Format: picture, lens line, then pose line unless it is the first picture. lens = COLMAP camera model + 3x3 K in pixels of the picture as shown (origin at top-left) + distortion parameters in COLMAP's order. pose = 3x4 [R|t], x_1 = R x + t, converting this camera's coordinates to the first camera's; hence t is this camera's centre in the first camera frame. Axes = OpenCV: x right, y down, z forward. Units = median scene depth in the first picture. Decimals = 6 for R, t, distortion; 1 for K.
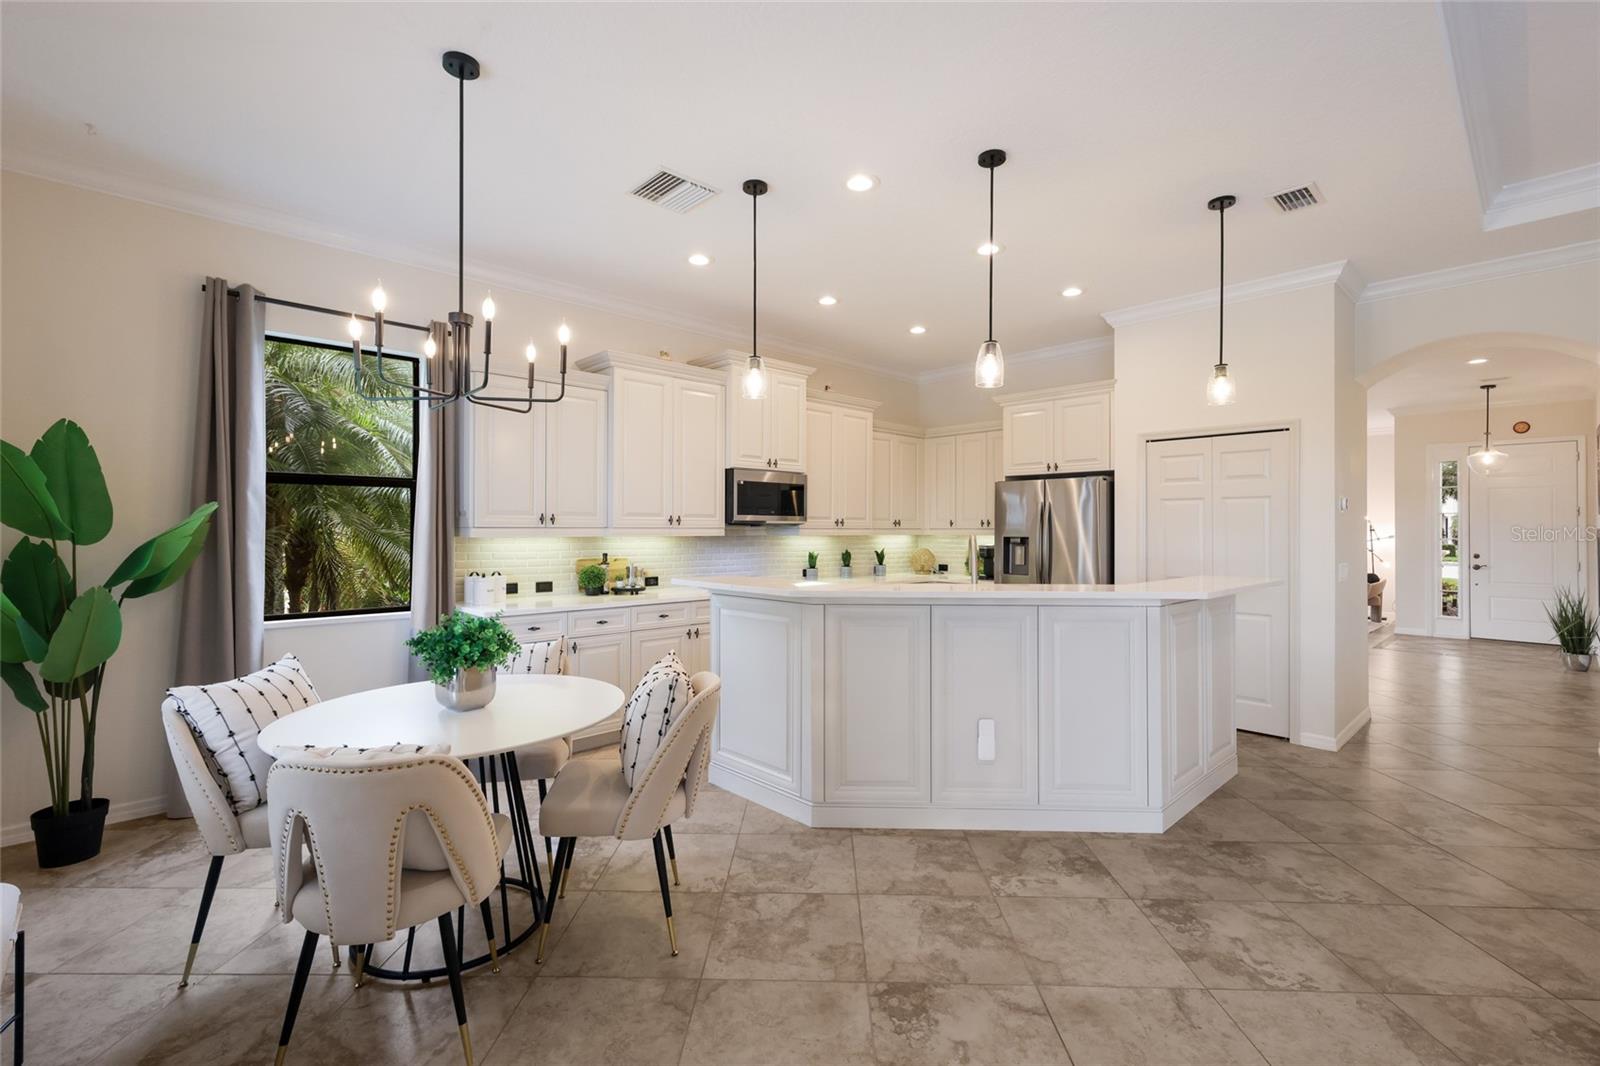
lens RADIAL K [[708.5, 0, 802.5], [0, 708.5, 517.6], [0, 0, 1]] dist [-0.000365, -0.000098]
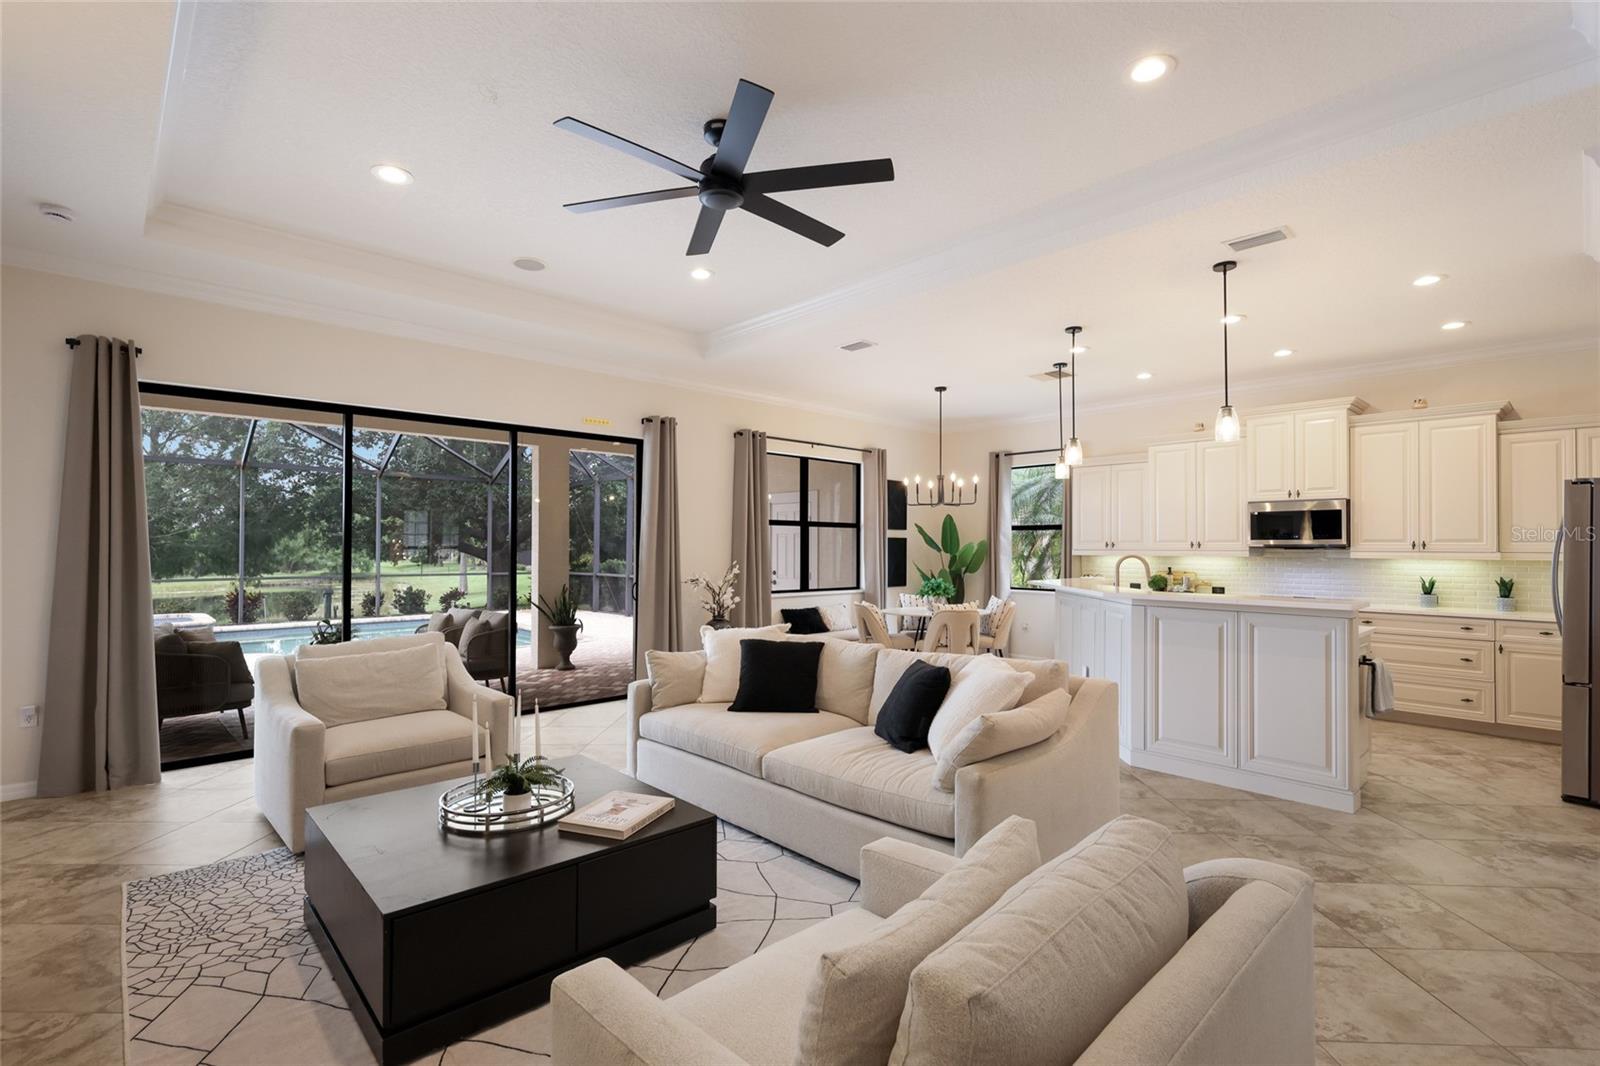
lens RADIAL K [[764.4, 0, 804.2], [0, 764.4, 539.7], [0, 0, 1]] dist [-0.001046, -0.000501]
pose [[0.035836, -0.007091, -0.999333, 1.539231], [-0.002190, 0.999972, -0.007174, 0.009242], [0.999355, 0.002446, 0.035820, 0.233502]]
